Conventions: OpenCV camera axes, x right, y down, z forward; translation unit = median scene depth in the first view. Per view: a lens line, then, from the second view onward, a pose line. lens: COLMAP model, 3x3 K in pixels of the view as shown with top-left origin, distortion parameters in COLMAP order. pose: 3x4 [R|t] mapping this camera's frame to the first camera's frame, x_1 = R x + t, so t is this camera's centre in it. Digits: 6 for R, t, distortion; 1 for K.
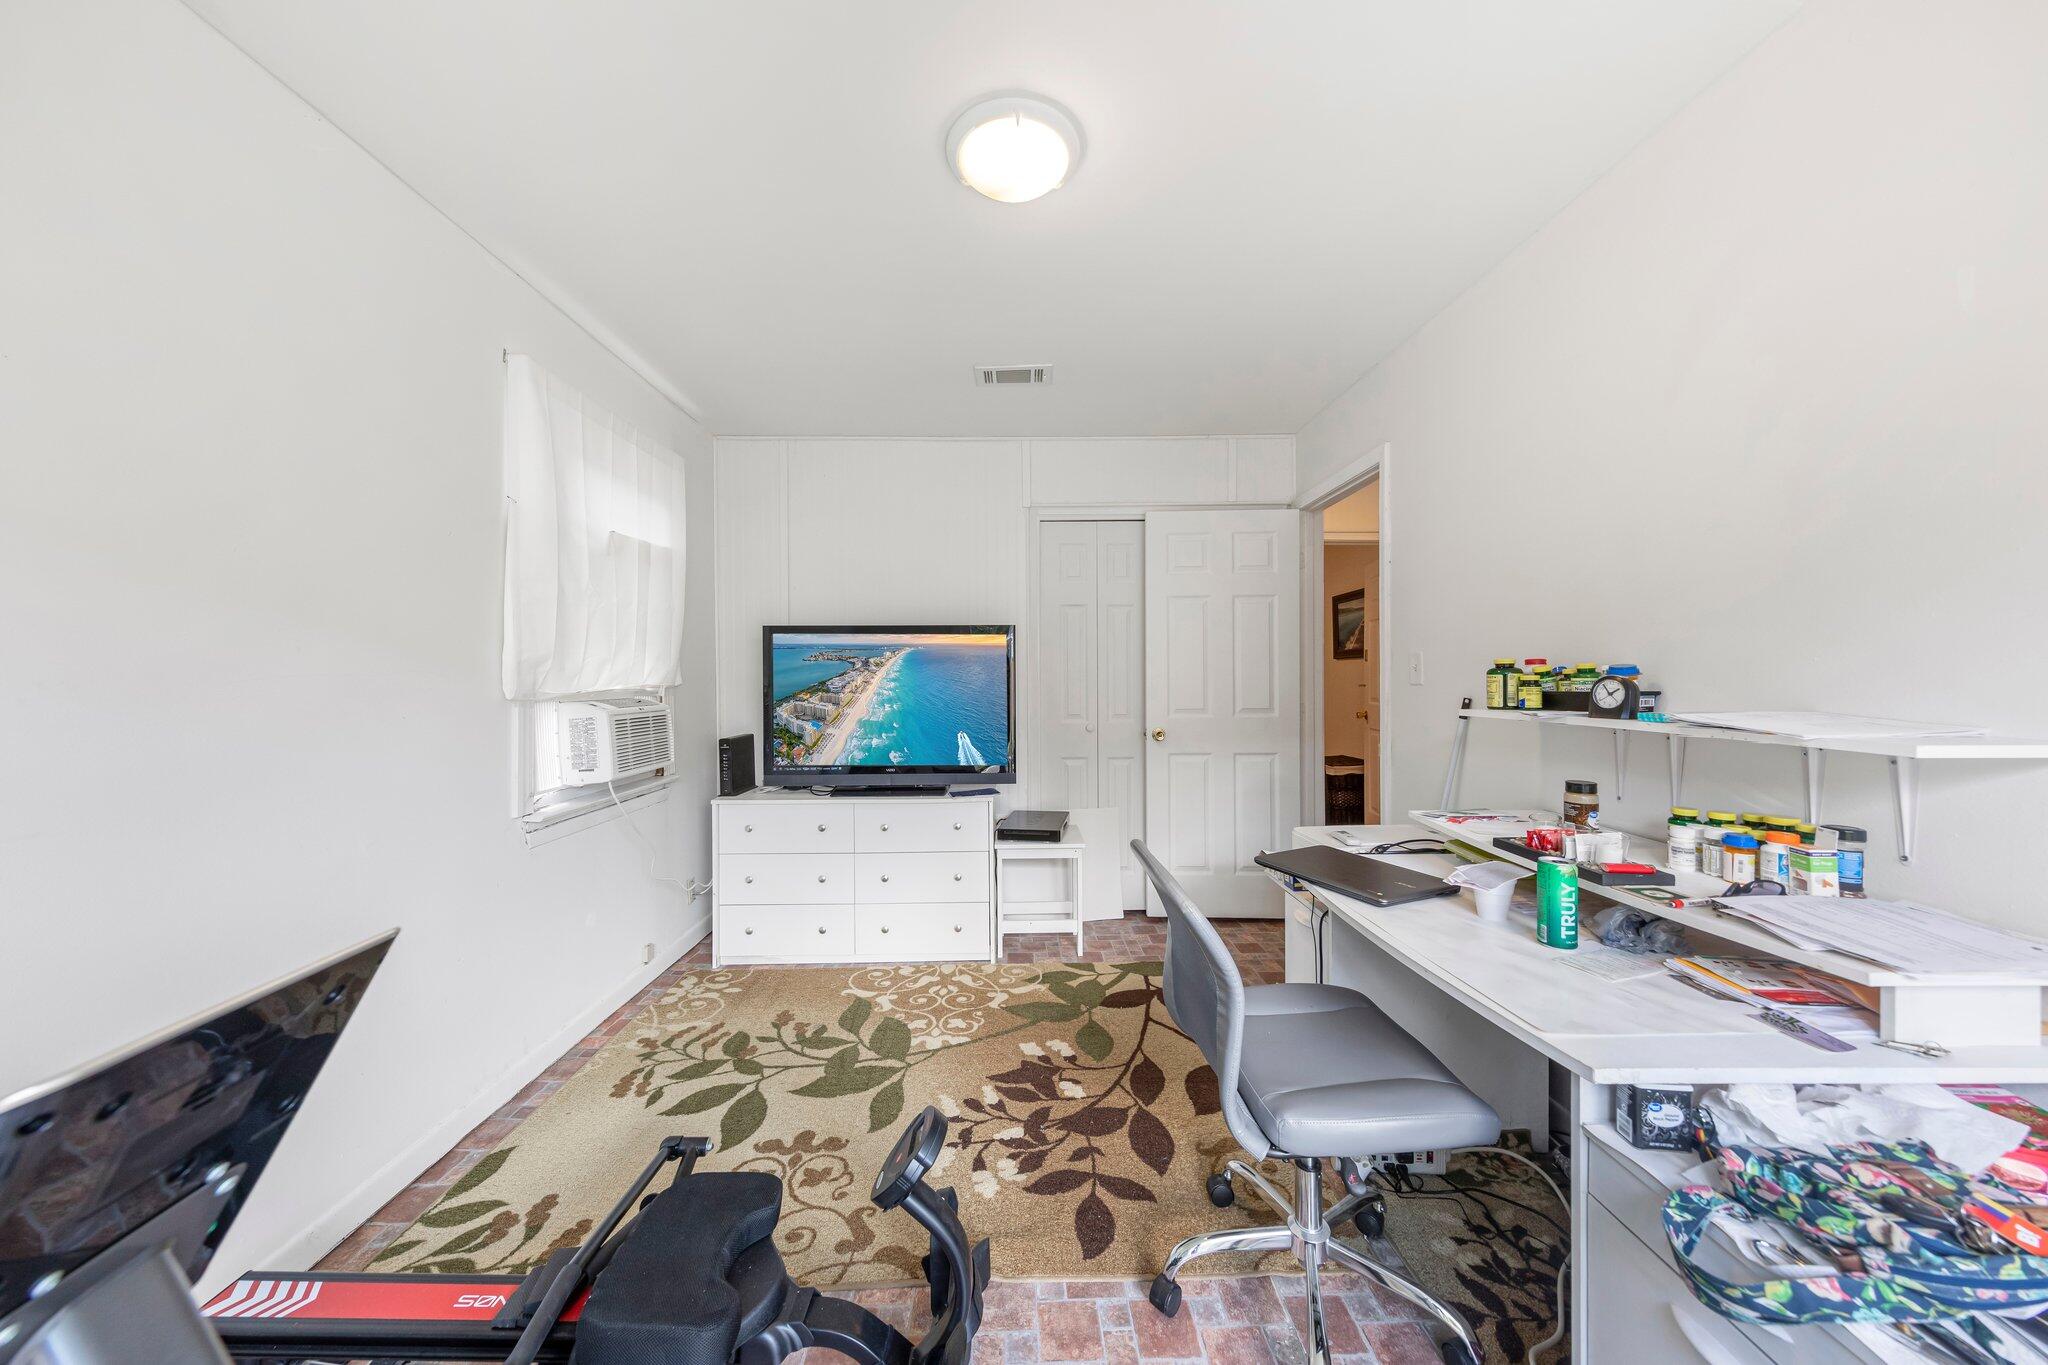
lens RADIAL K [[669.3, 0, 1025.4], [0, 669.3, 679.2], [0, 0, 1]] dist [0.004392, -0.000285]
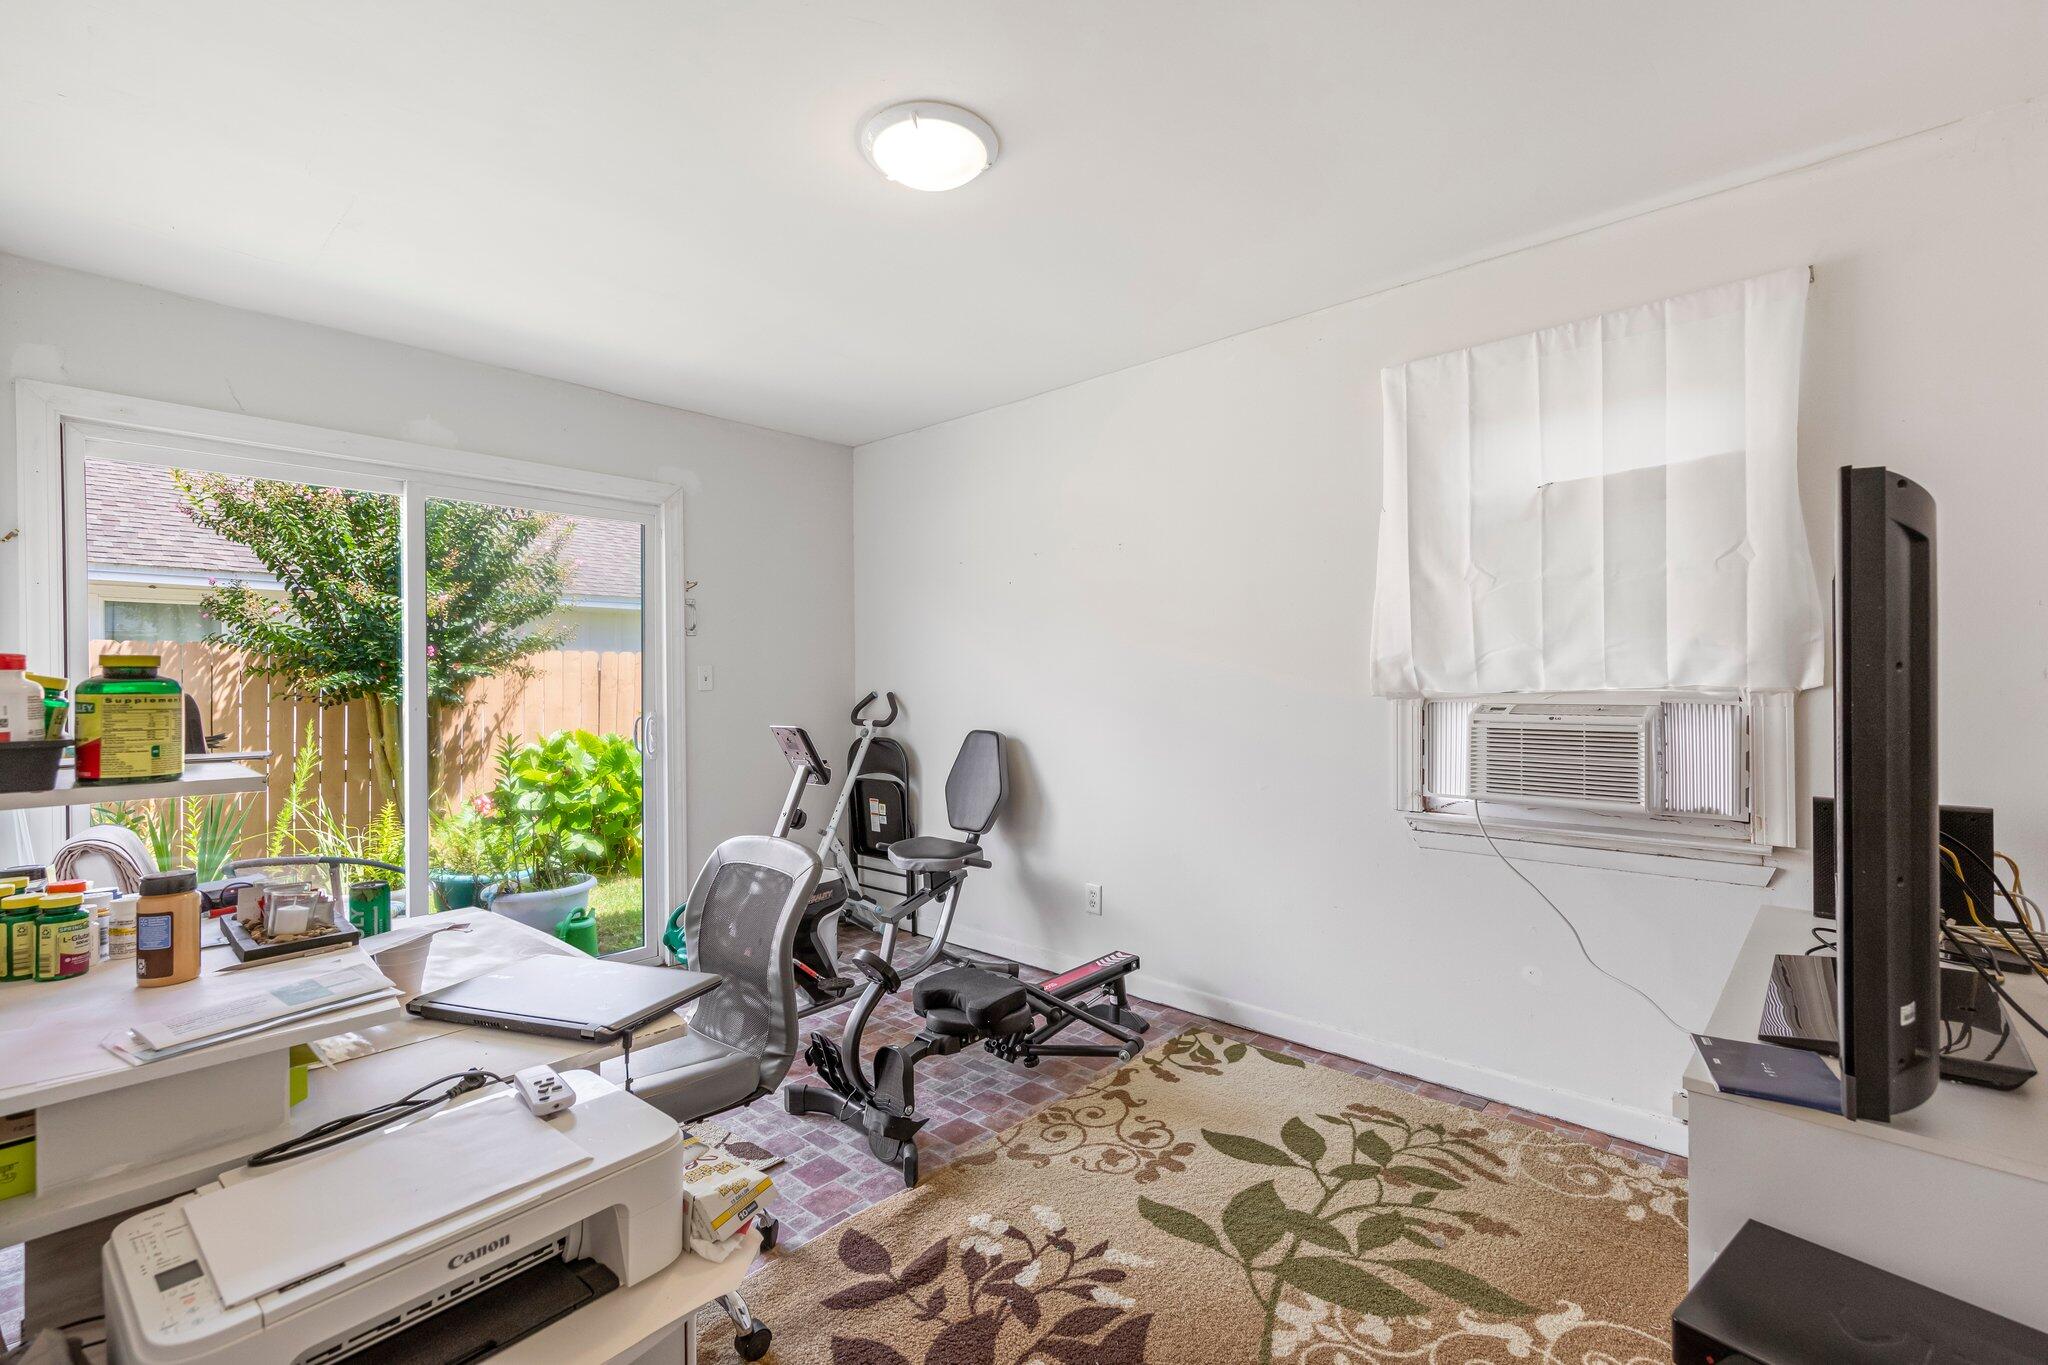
lens RADIAL K [[888.3, 0, 1029.9], [0, 888.3, 682.2], [0, 0, 1]] dist [-0.000483, -0.000161]
pose [[-0.681875, 0.013837, -0.731338, 0.628391], [0.006964, 0.999899, 0.012425, -0.013551], [0.731435, 0.003379, -0.681902, 1.492007]]
